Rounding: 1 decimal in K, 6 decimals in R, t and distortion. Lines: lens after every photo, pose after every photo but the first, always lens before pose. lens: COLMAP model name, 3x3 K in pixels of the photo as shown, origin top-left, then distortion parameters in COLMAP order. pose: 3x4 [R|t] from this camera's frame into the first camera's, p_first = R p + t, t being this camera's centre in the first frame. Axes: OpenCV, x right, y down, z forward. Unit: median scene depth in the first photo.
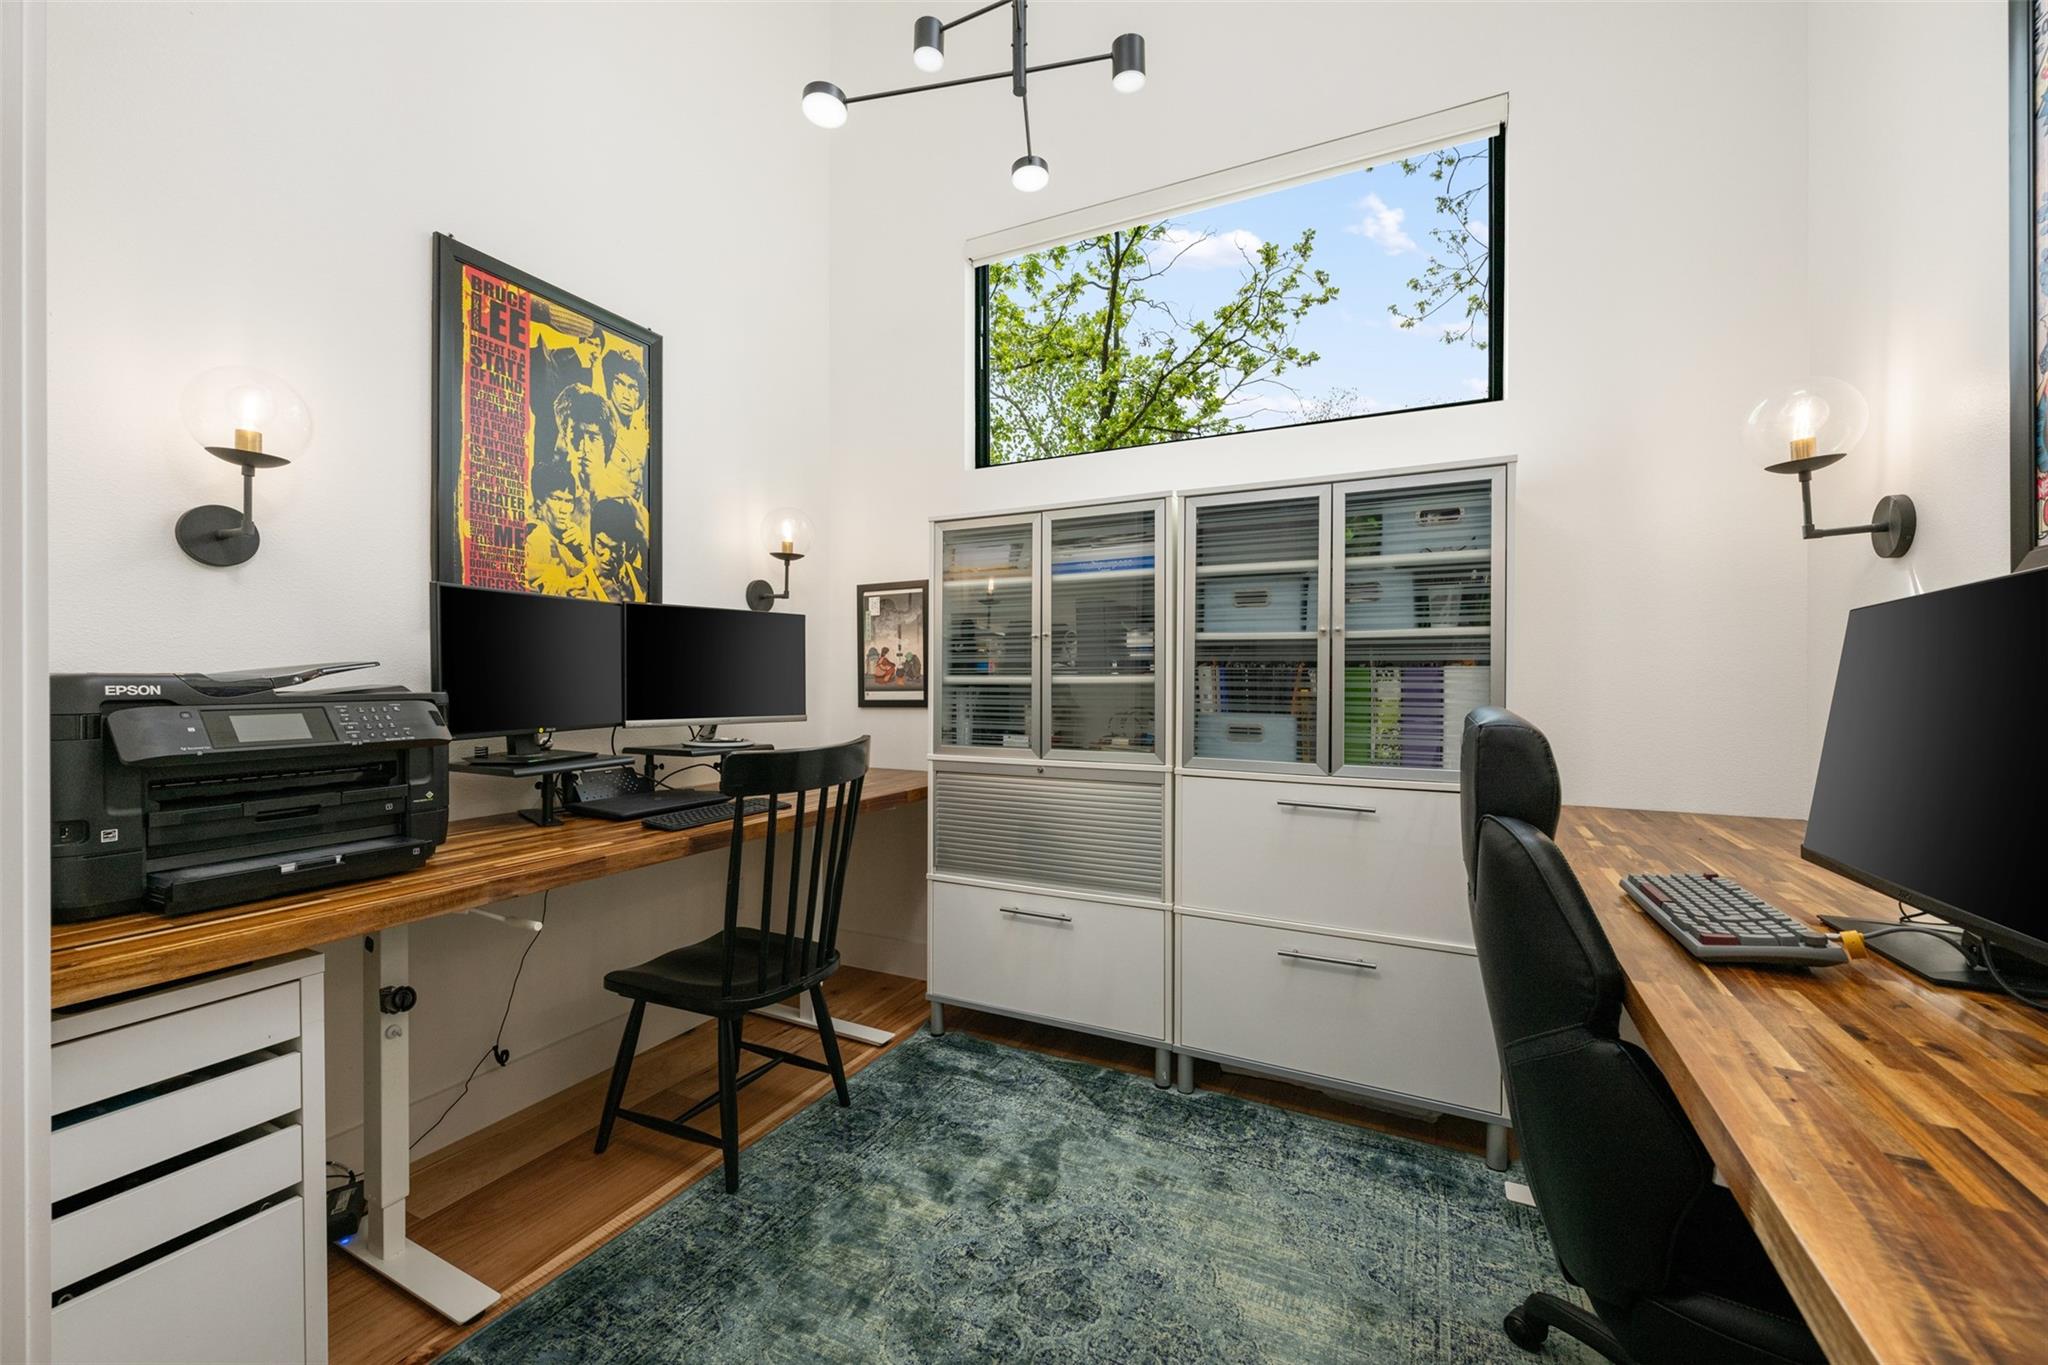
lens RADIAL K [[807.0, 0, 1039.9], [0, 807.0, 678.9], [0, 0, 1]] dist [-0.001364, 0.000472]
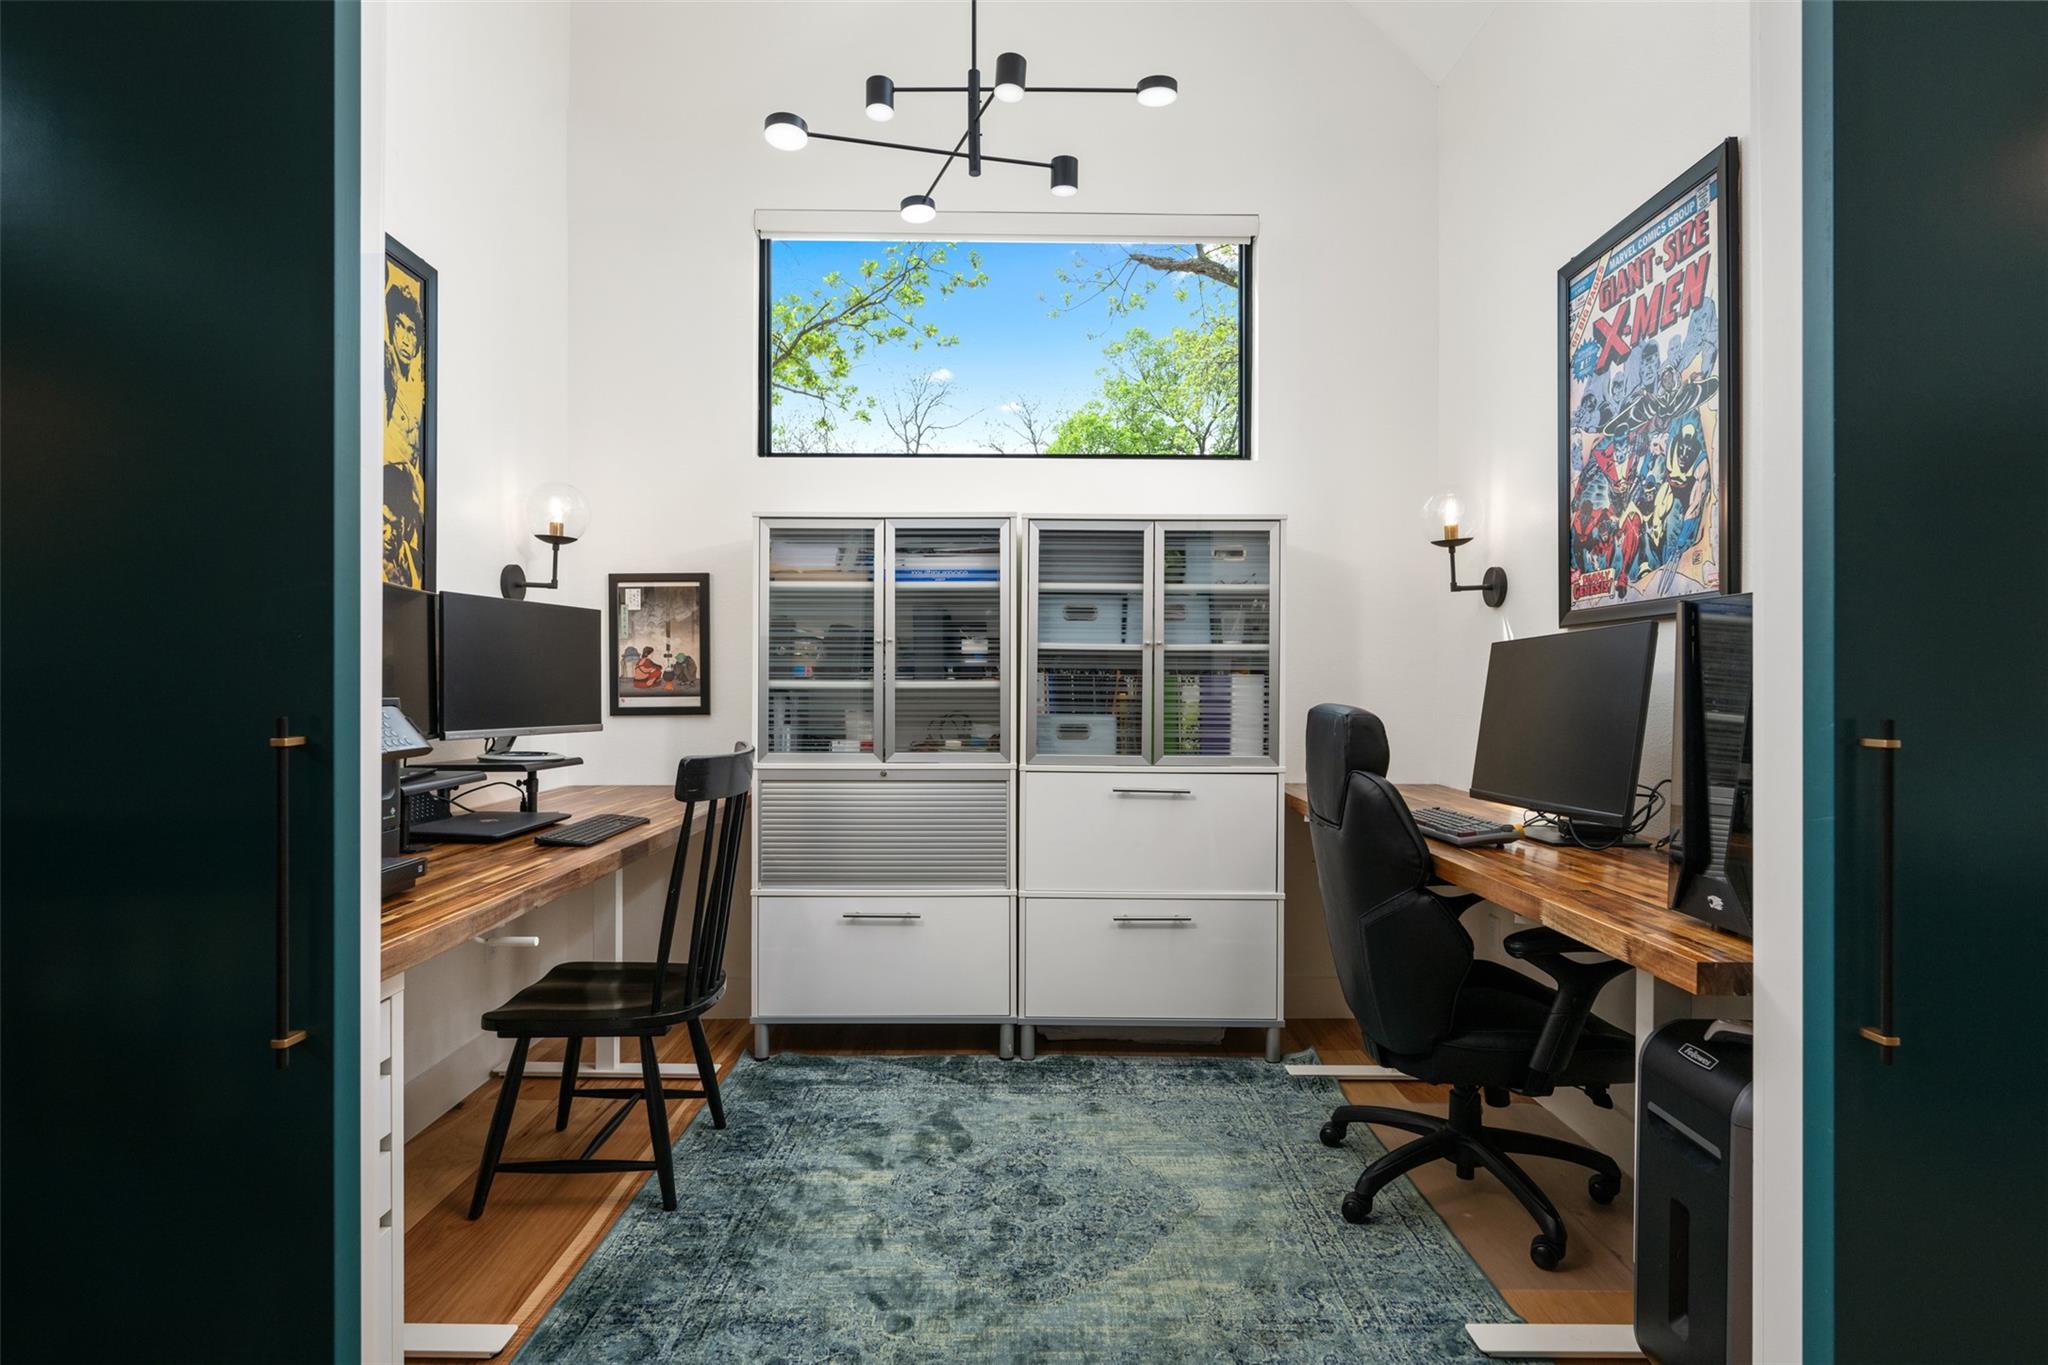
lens RADIAL K [[1041.2, 0, 1018.4], [0, 1041.2, 673.1], [0, 0, 1]] dist [0.000611, -0.000435]
pose [[0.888608, 0.006853, 0.458616, -0.485080], [-0.002512, 0.999946, -0.010073, -0.000234], [-0.458661, 0.007799, 0.888577, -0.259294]]
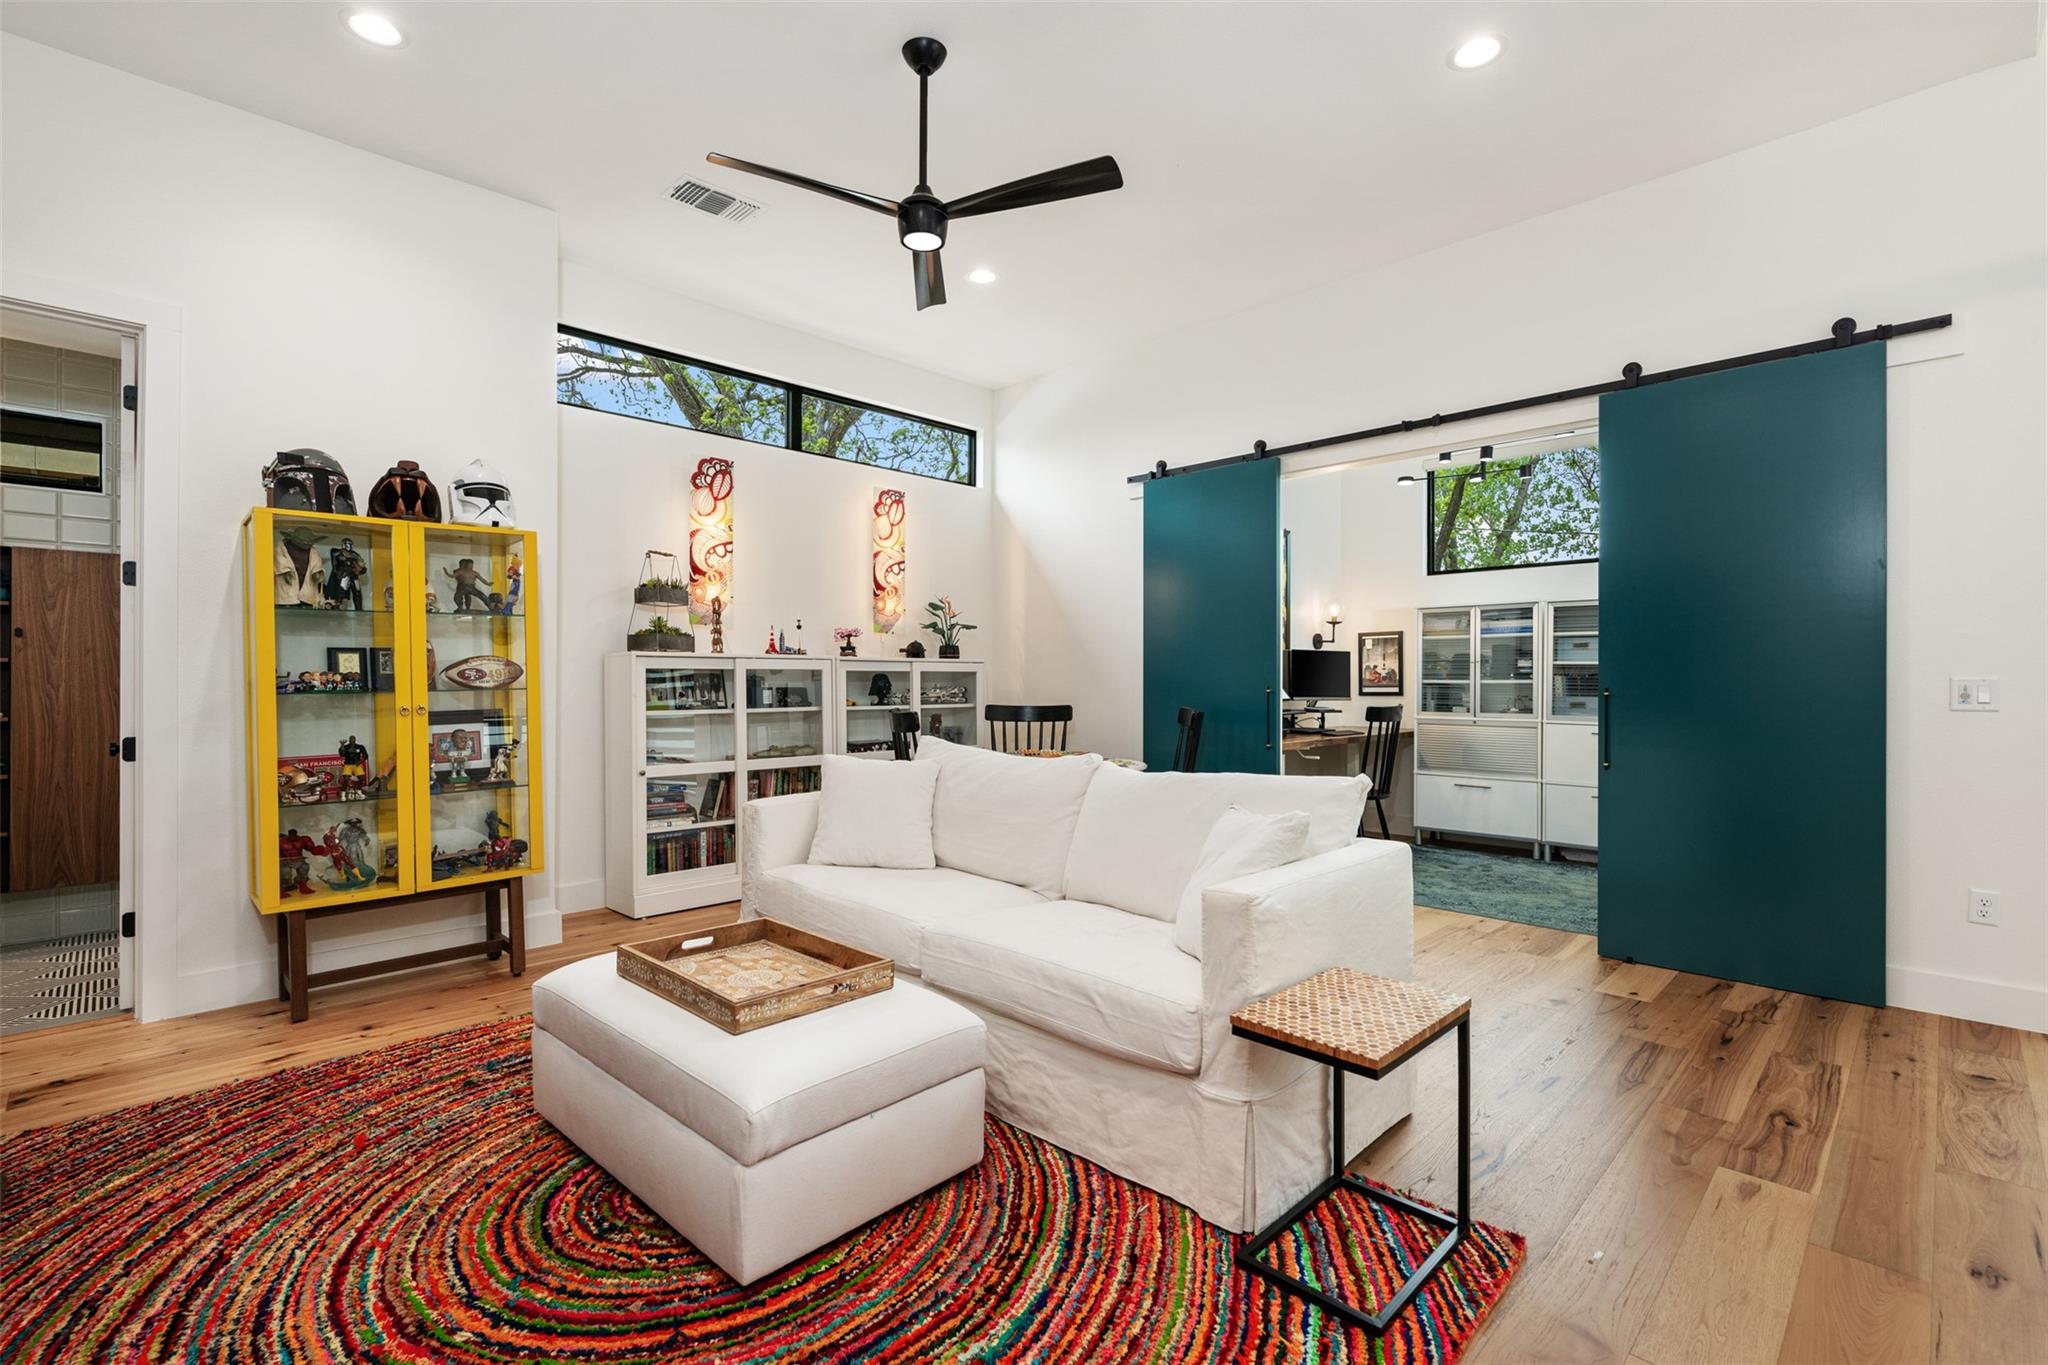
lens RADIAL K [[953.6, 0, 1019.8], [0, 953.6, 679.2], [0, 0, 1]] dist [0.000406, -0.000003]
pose [[0.952195, 0.001700, -0.305486, -0.422721], [-0.001992, 0.999998, -0.000642, -0.001315], [0.305485, 0.001220, 0.952196, -2.045556]]
